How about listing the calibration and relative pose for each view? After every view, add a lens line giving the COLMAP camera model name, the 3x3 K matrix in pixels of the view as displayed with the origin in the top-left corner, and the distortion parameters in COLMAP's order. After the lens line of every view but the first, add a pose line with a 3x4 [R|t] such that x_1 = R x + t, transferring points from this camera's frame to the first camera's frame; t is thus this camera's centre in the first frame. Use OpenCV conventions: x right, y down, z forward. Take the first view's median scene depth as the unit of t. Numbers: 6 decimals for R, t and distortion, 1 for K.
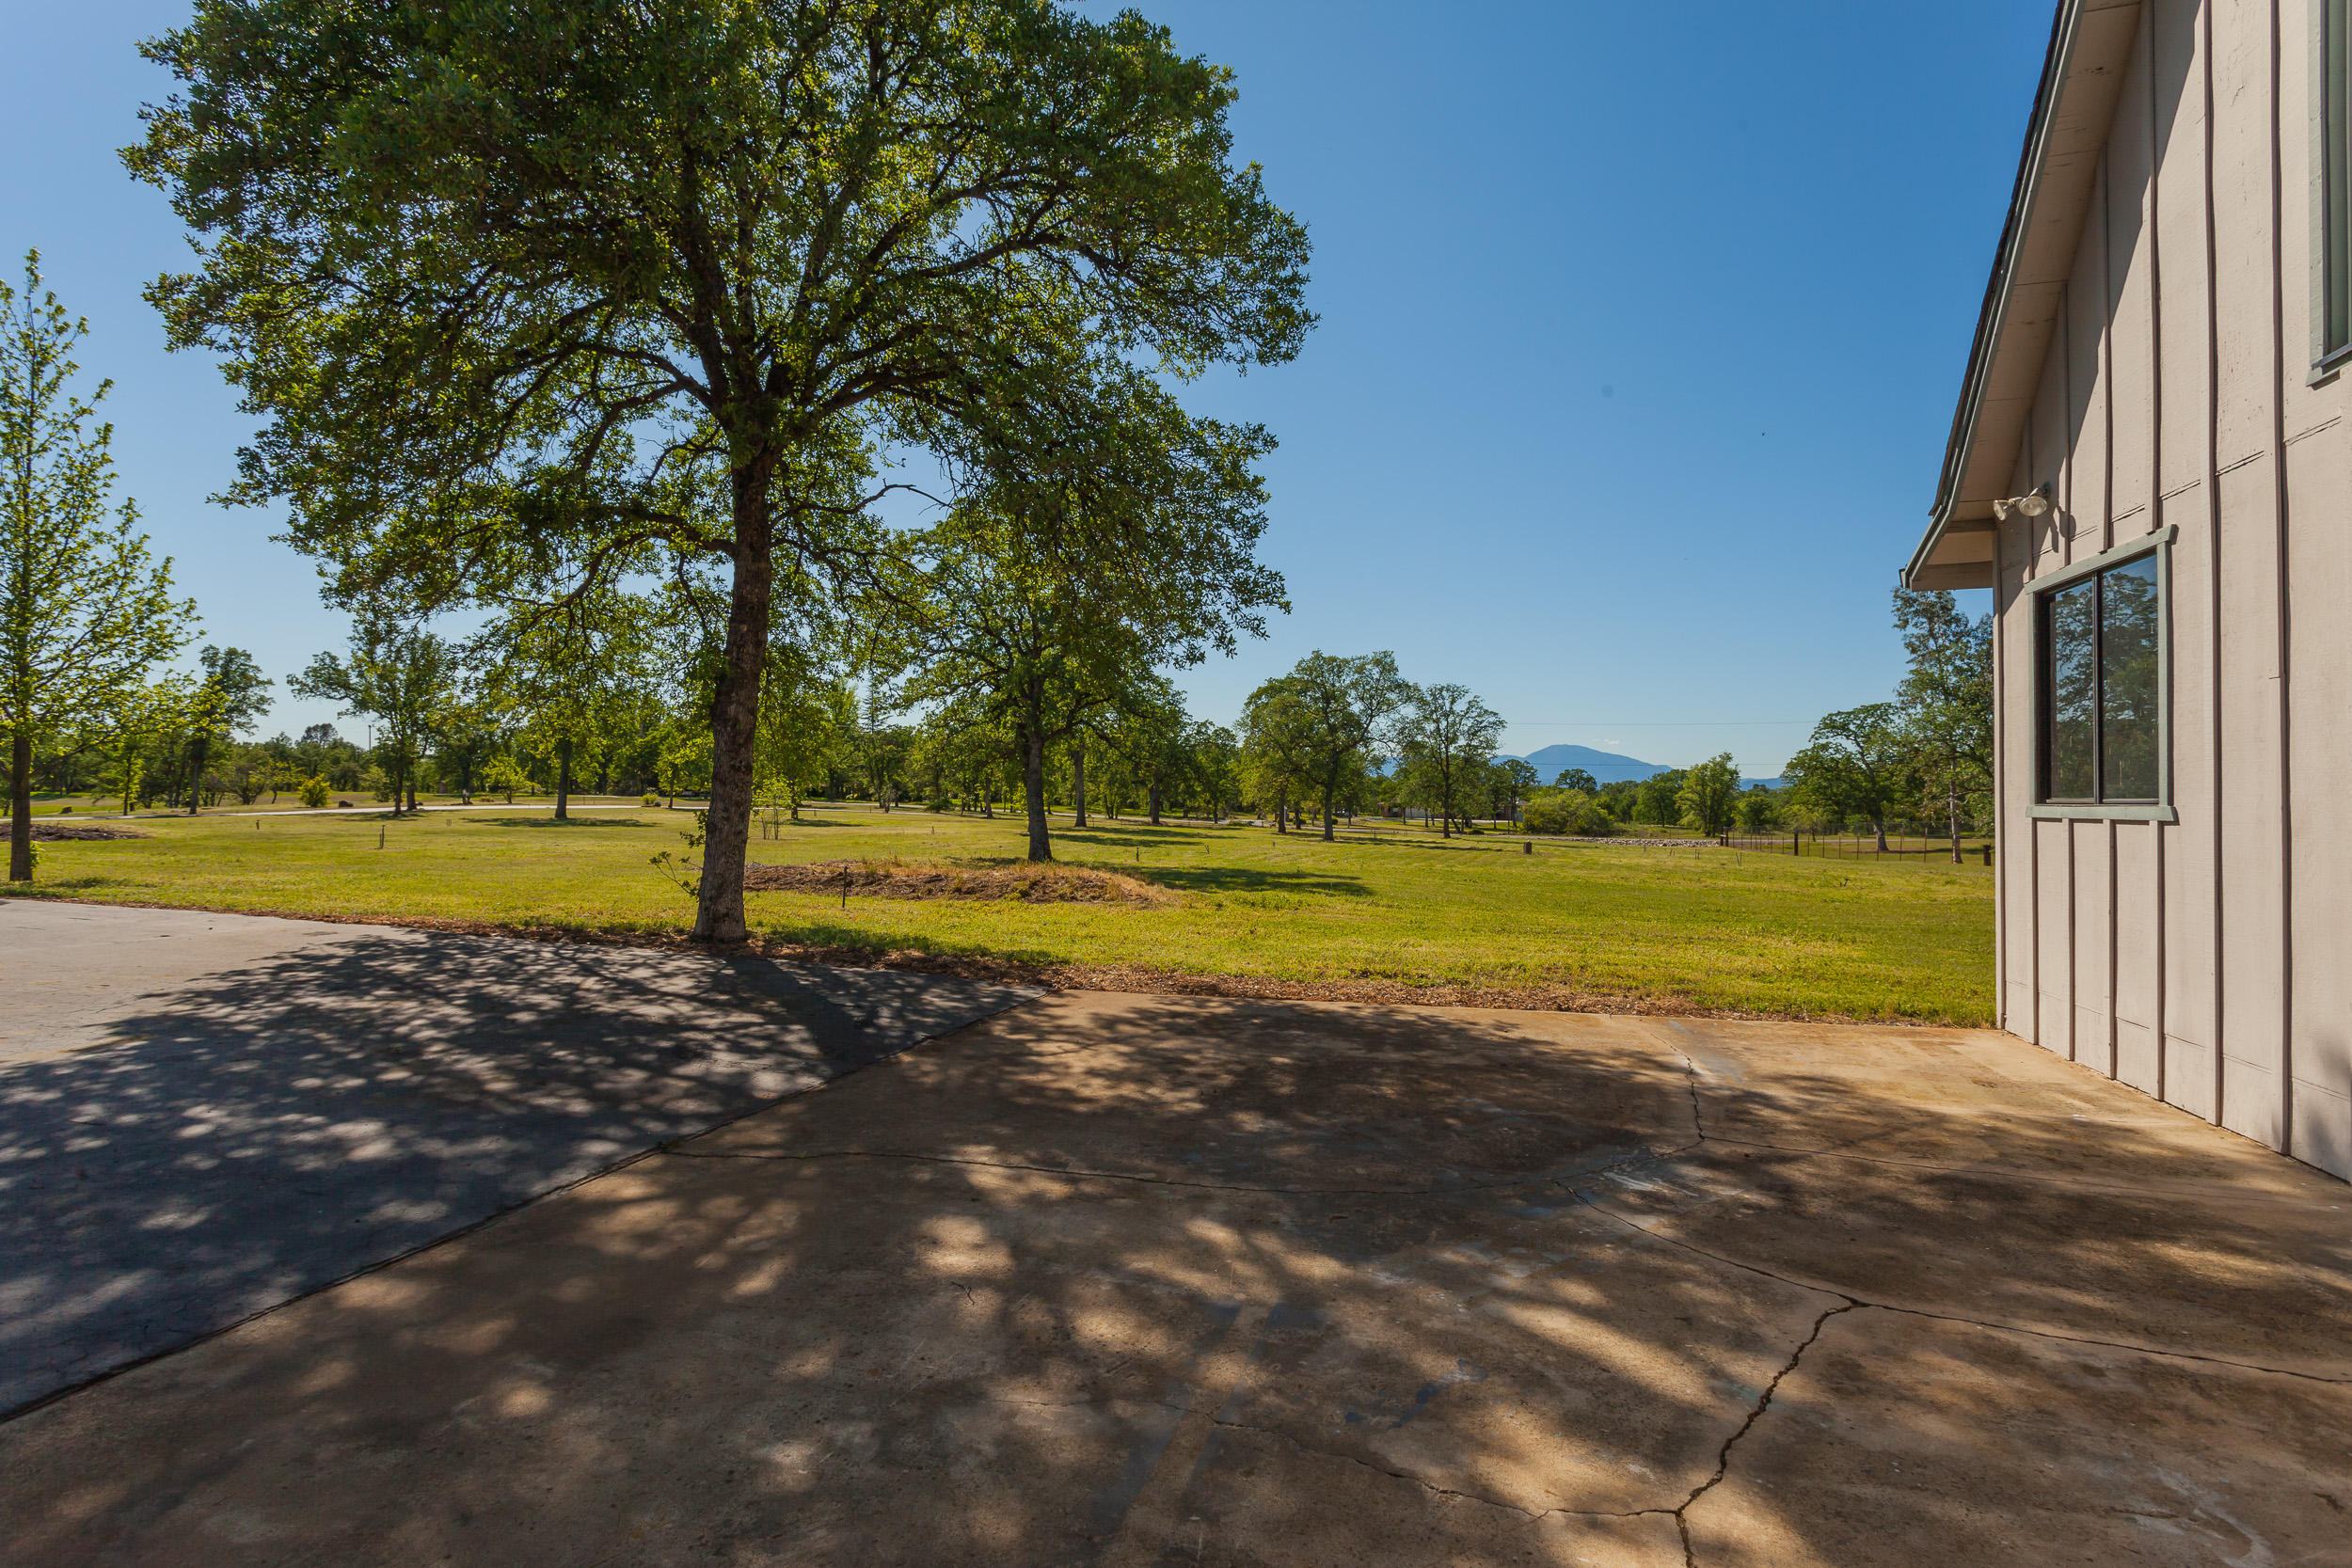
lens RADIAL K [[1110.7, 0, 1176.0], [0, 1110.7, 784.0], [0, 0, 1]] dist [0.001798, 0.000750]
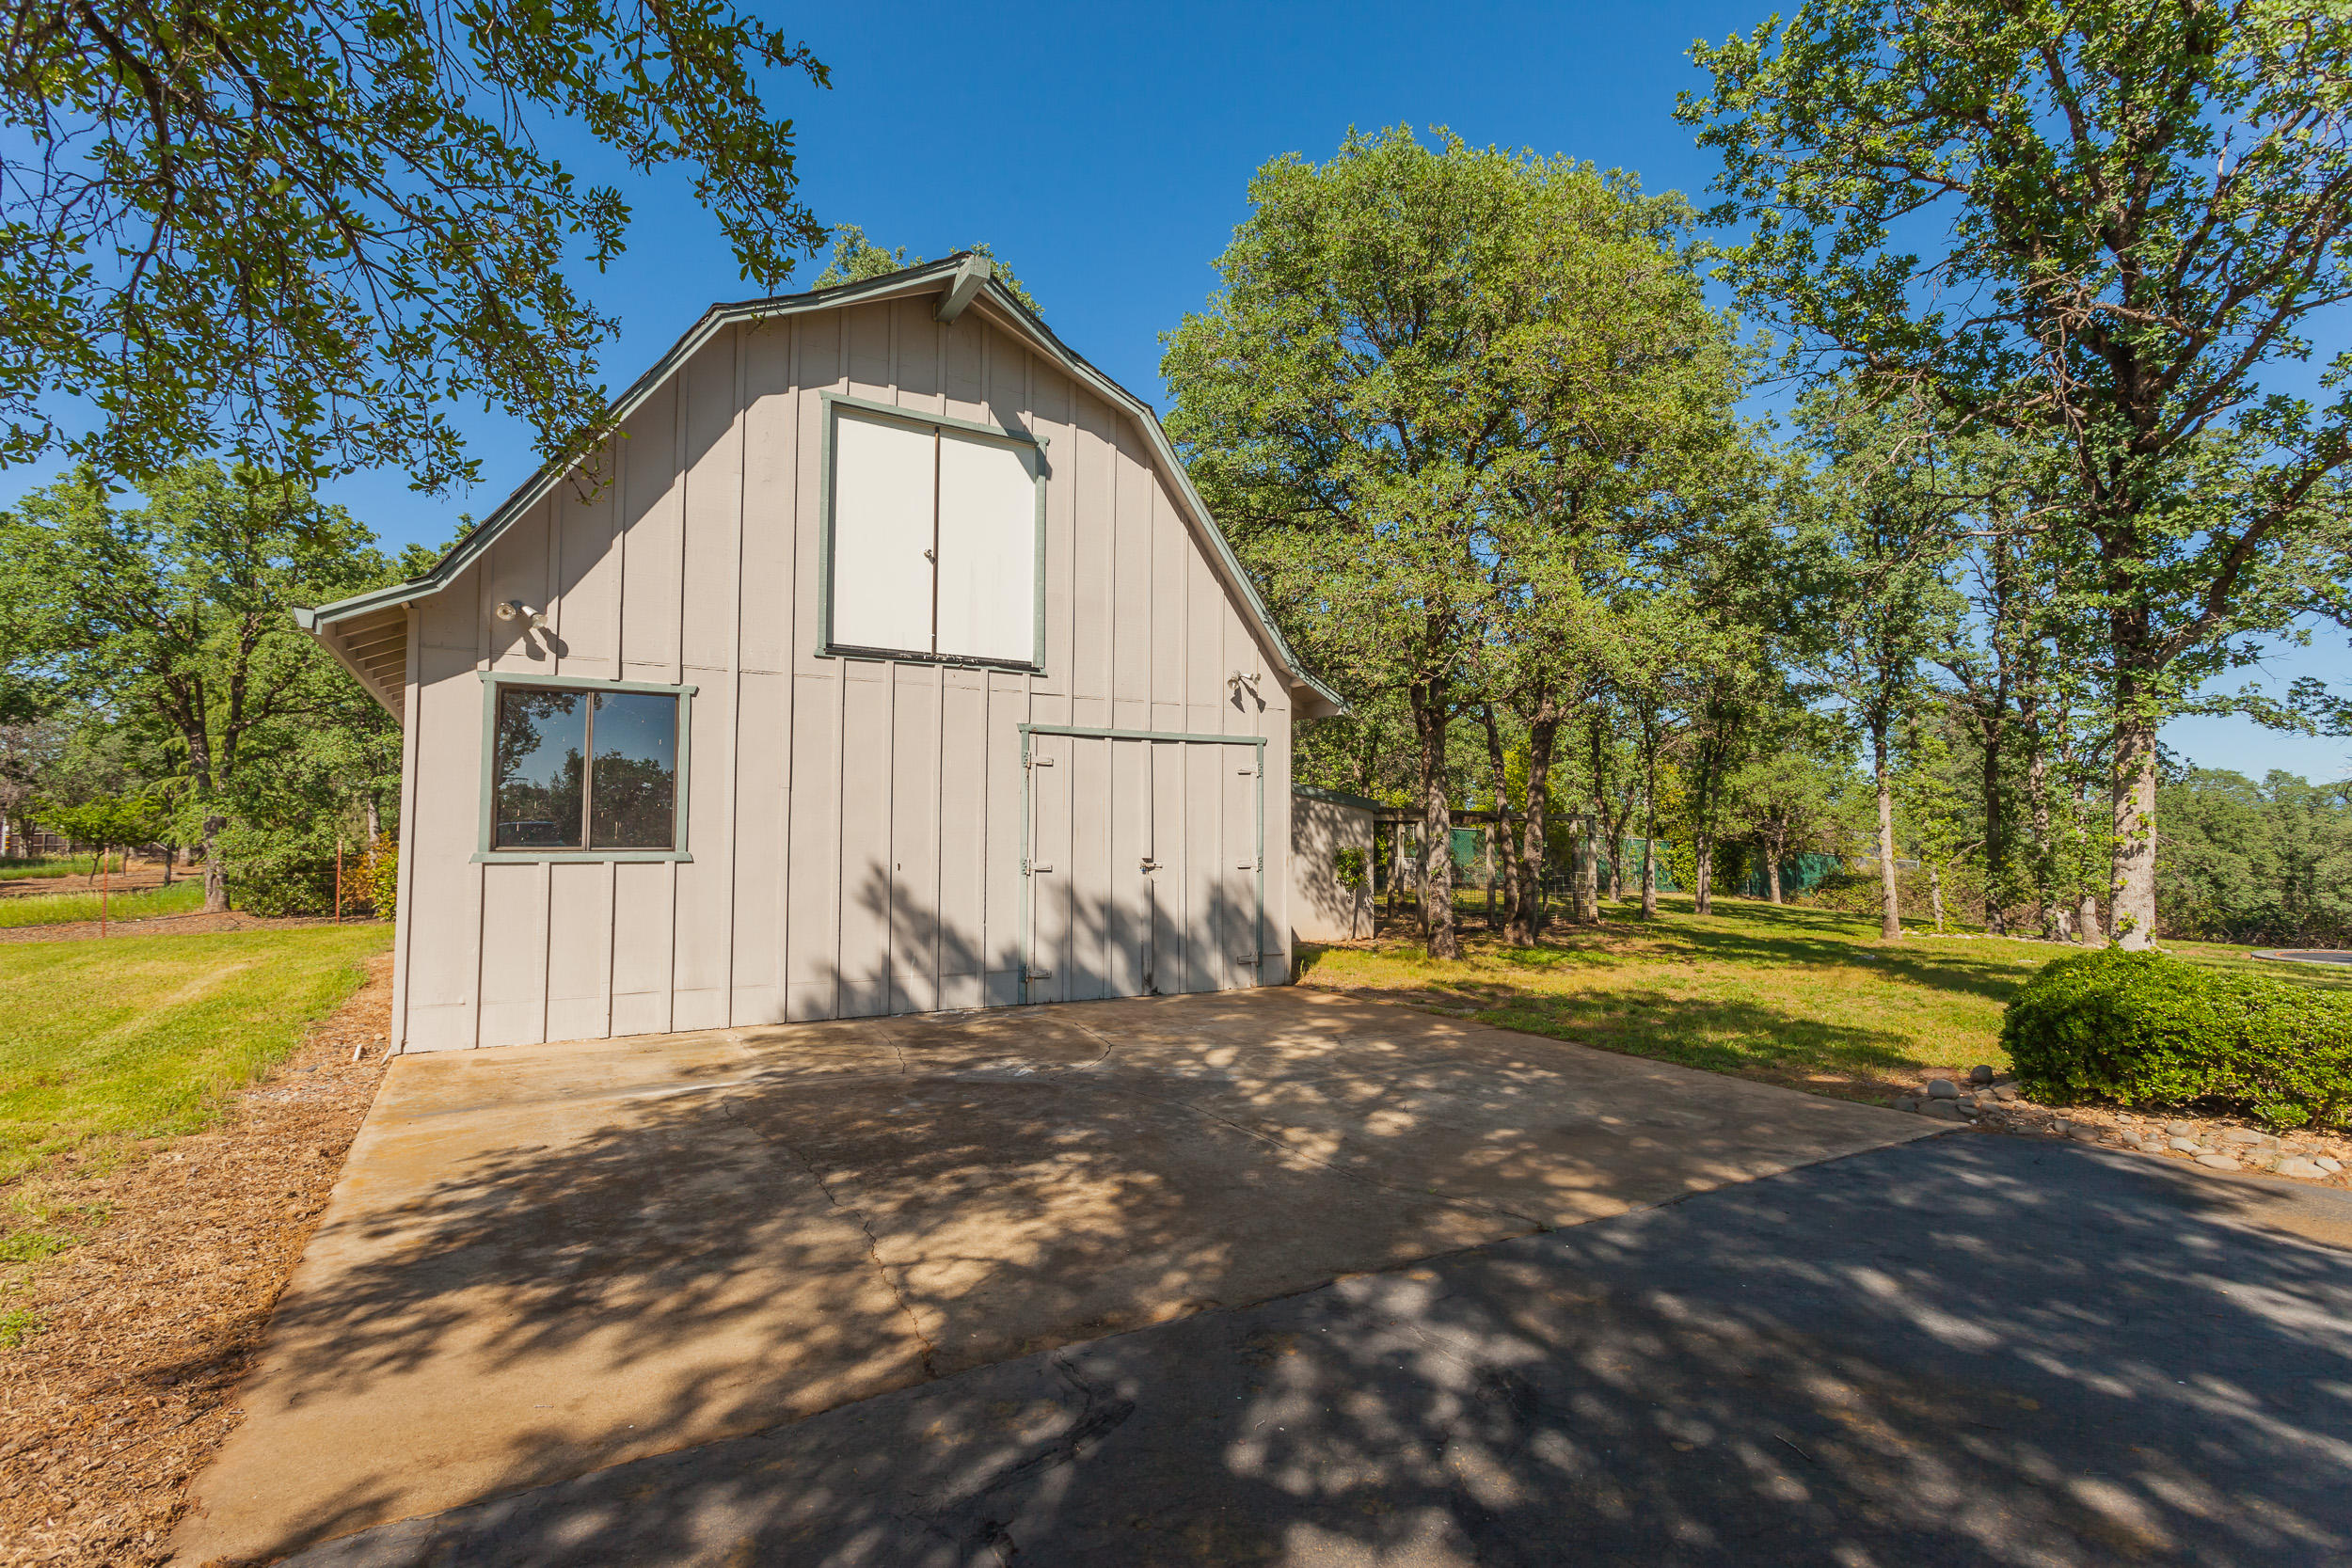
lens RADIAL K [[1110.7, 0, 1176.0], [0, 1110.7, 784.0], [0, 0, 1]] dist [0.001798, 0.000750]
pose [[-0.726654, 0.027422, 0.686456, -0.846265], [-0.018948, 0.998023, -0.059926, 0.002010], [-0.686742, -0.056552, -0.724698, 1.843311]]
